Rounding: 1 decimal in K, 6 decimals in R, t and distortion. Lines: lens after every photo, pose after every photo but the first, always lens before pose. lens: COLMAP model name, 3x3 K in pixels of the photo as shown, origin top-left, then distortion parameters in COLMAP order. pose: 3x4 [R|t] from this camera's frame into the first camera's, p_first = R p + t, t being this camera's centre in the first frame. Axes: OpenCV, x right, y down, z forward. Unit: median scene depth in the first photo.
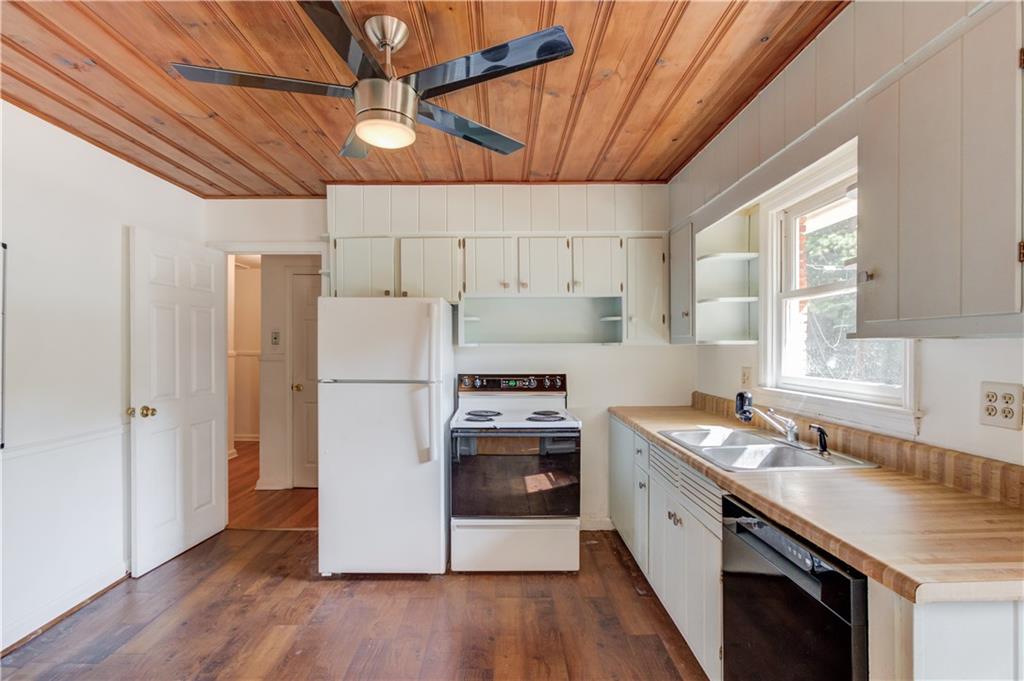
lens RADIAL K [[483.9, 0, 509.2], [0, 483.9, 346.6], [0, 0, 1]] dist [-0.031718, 0.012382]
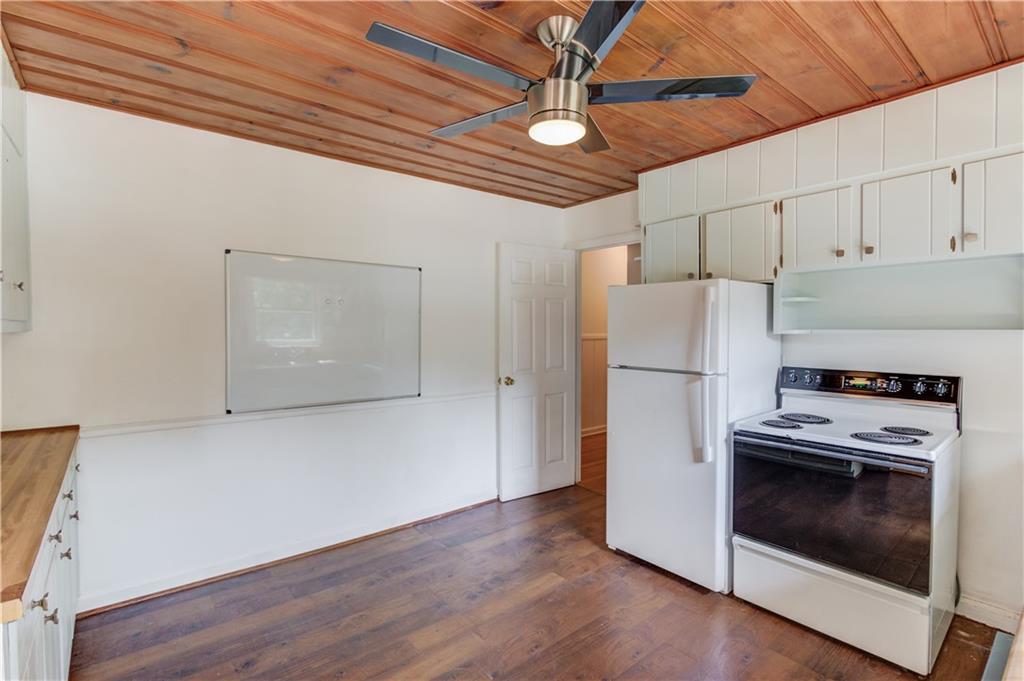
lens RADIAL K [[486.9, 0, 512.0], [0, 486.9, 340.5], [0, 0, 1]] dist [-0.001542, -0.000381]
pose [[0.629939, 0.021039, -0.776360, 0.296095], [0.002622, 0.999570, 0.029215, -0.016154], [0.776640, -0.020439, 0.629613, 0.148402]]
